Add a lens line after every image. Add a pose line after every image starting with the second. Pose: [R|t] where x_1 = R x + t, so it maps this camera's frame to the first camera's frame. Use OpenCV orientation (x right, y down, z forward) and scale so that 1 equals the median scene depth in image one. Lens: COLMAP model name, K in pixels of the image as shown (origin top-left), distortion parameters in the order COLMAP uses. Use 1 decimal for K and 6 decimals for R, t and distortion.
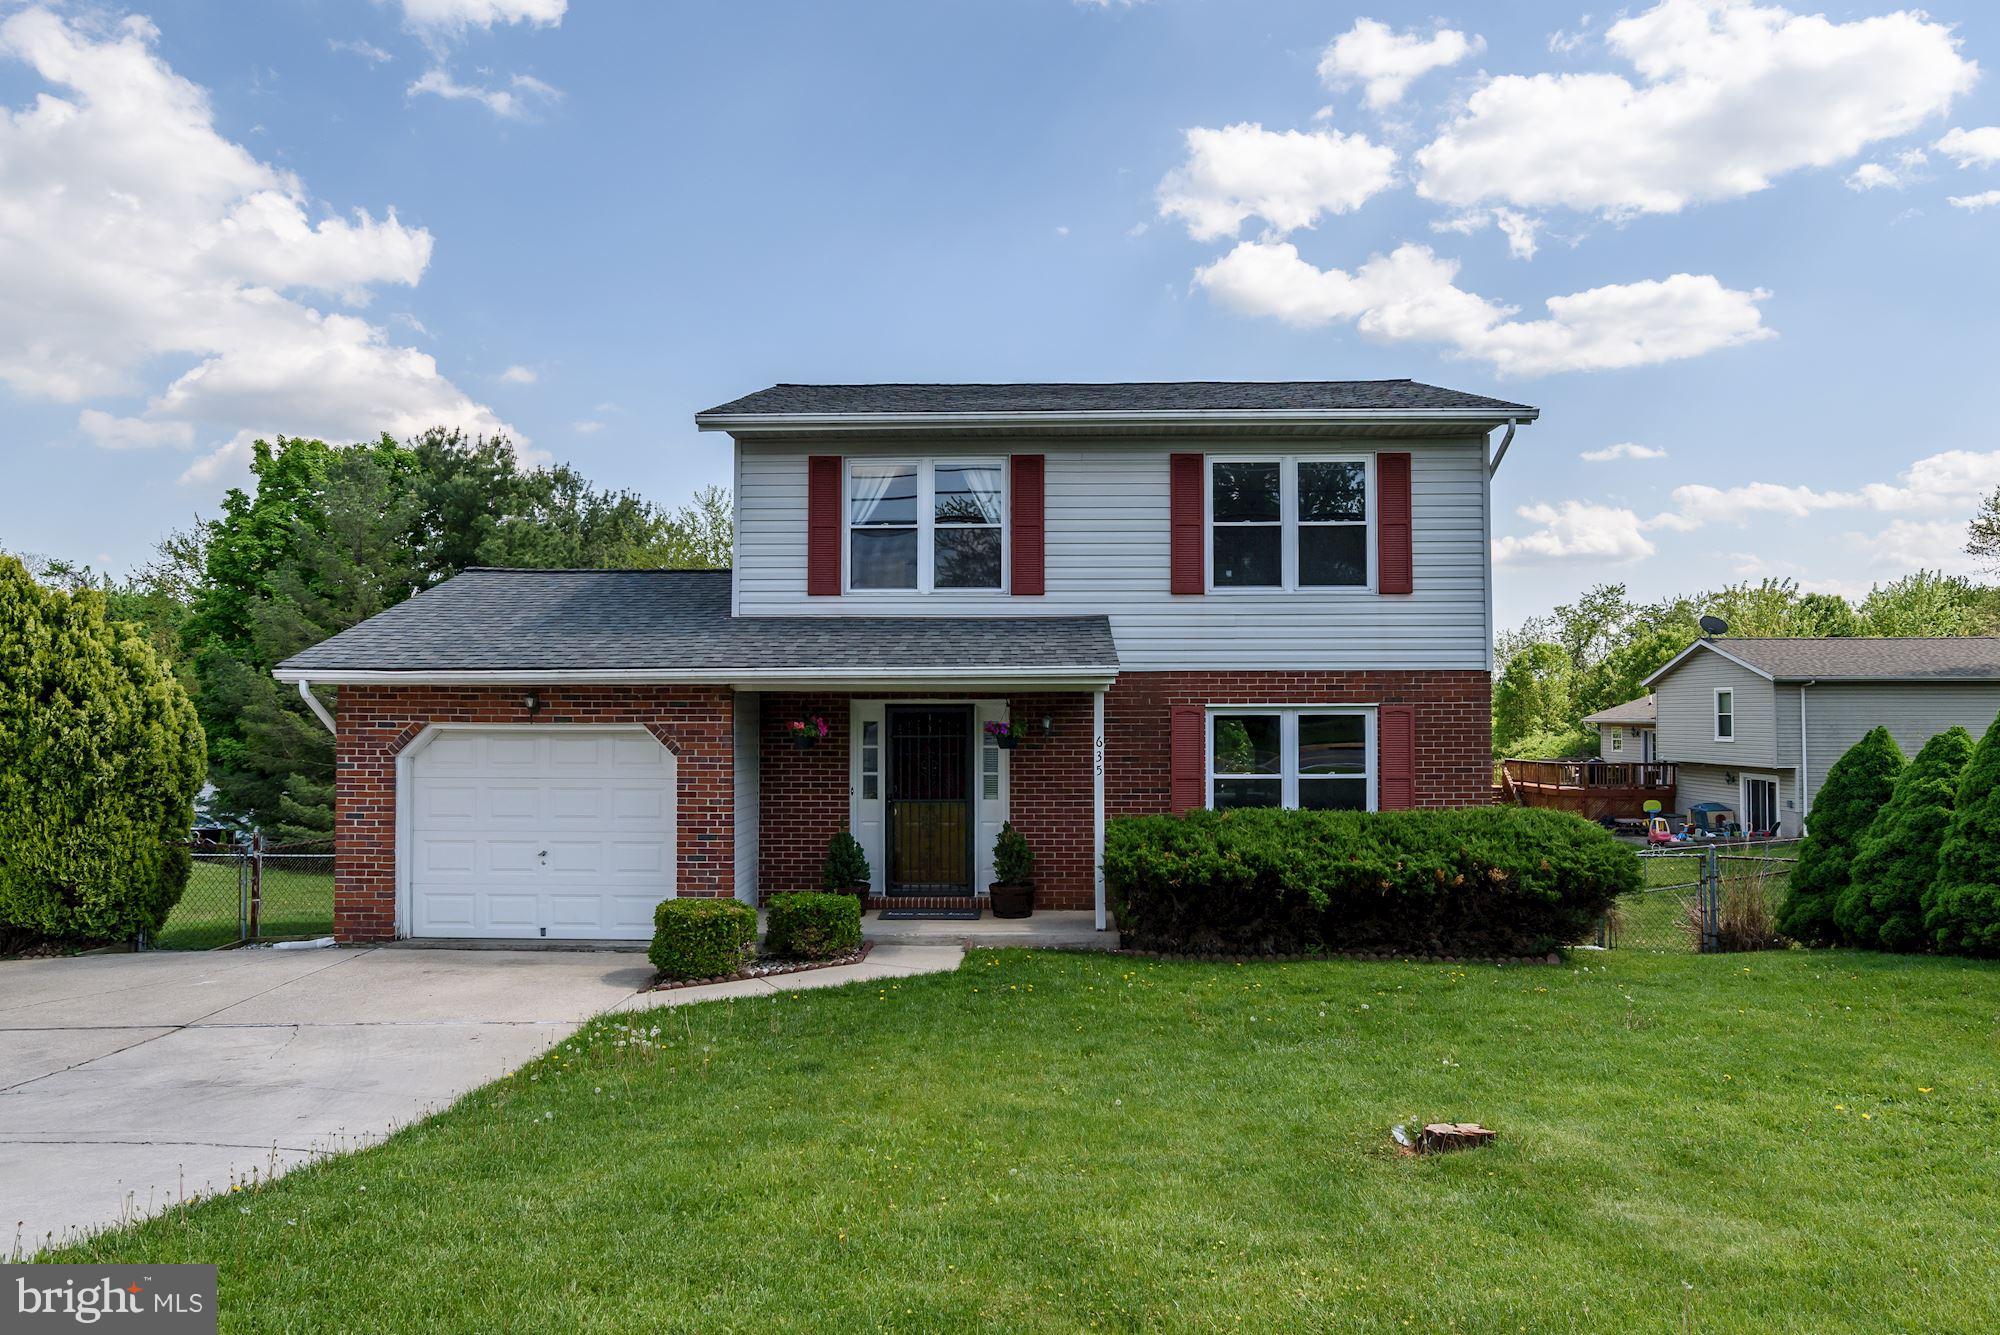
lens RADIAL K [[1308.9, 0, 979.4], [0, 1308.9, 678.8], [0, 0, 1]] dist [-0.027525, 0.025359]
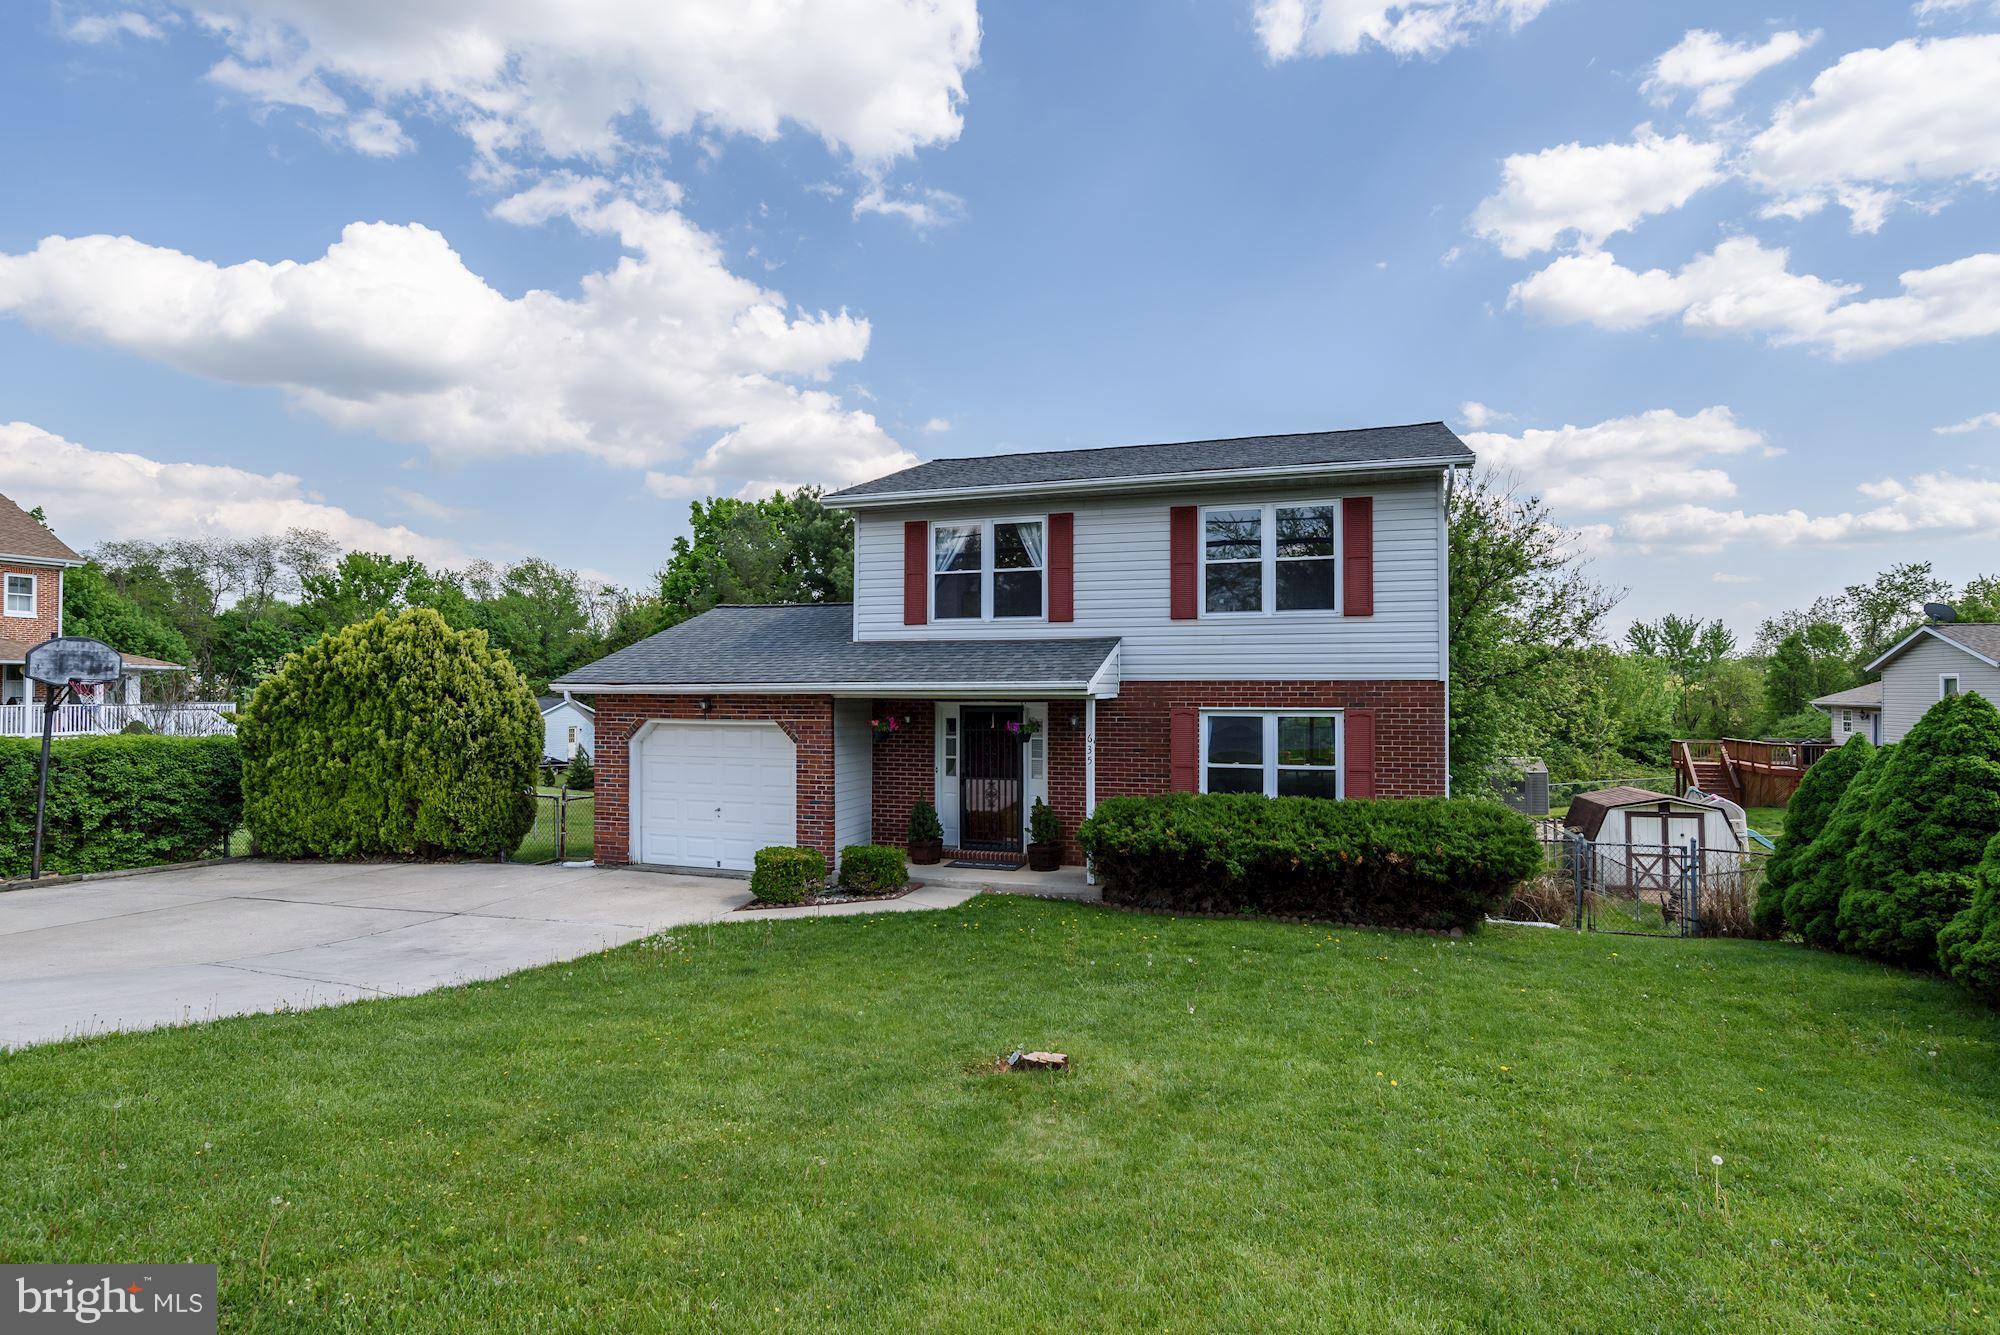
lens RADIAL K [[1061.2, 0, 981.8], [0, 1061.2, 697.7], [0, 0, 1]] dist [-0.014427, 0.009864]
pose [[0.952232, 0.003340, -0.305358, 0.282906], [0.008409, 0.999274, 0.037154, -0.029239], [0.305261, -0.037947, 0.951512, -0.020977]]
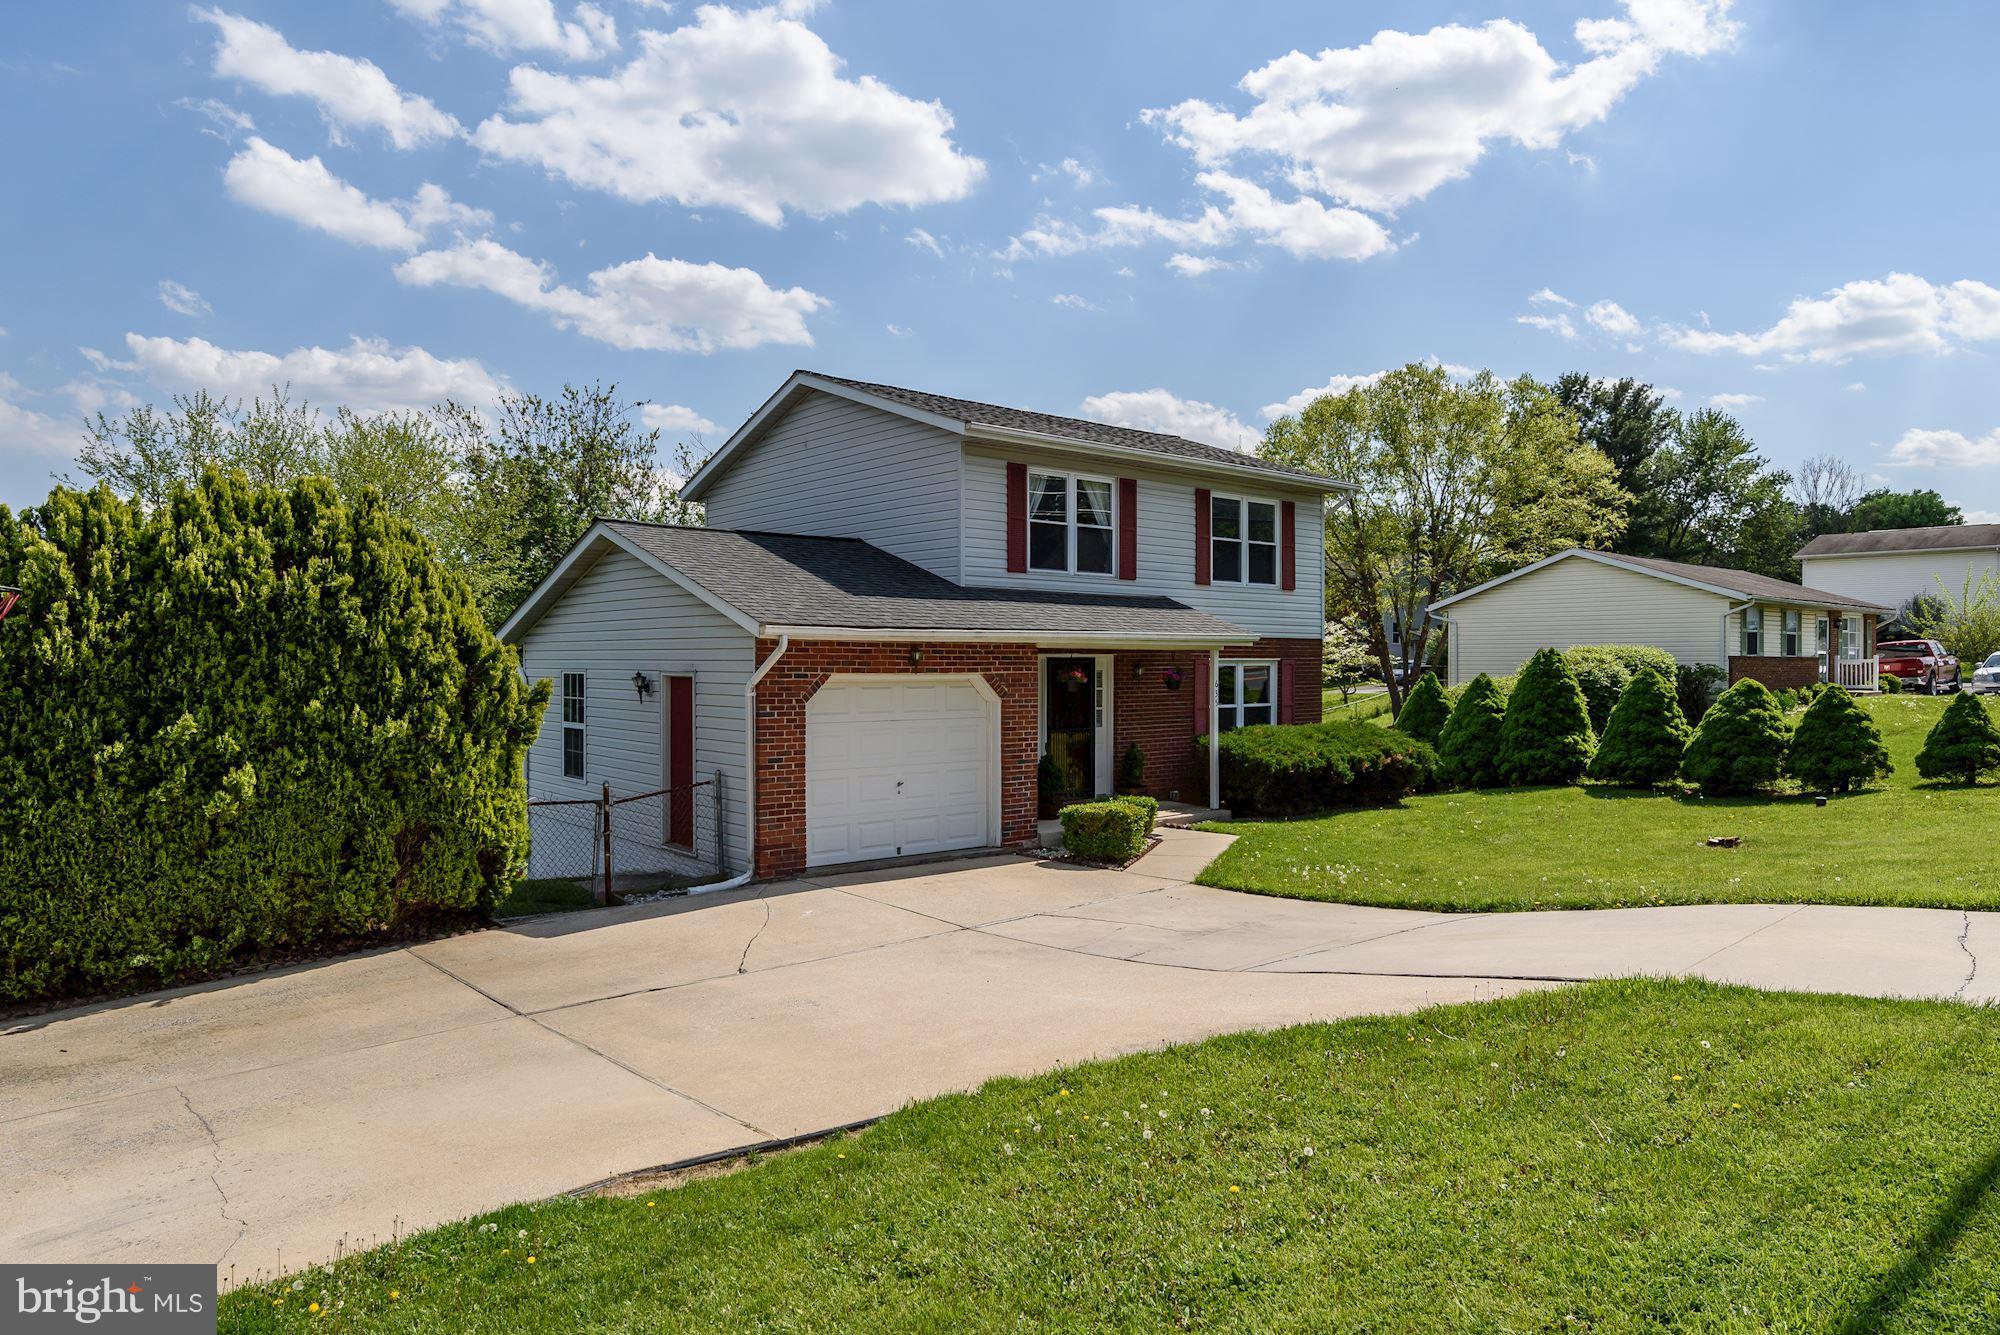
lens RADIAL K [[1308.9, 0, 1000.0], [0, 1308.9, 660.6], [0, 0, 1]] dist [-0.027525, 0.025359]
pose [[0.724989, 0.002391, 0.688756, -1.020788], [-0.017844, 0.999724, 0.015311, 0.002584], [-0.688529, -0.023390, 0.724831, 0.083282]]
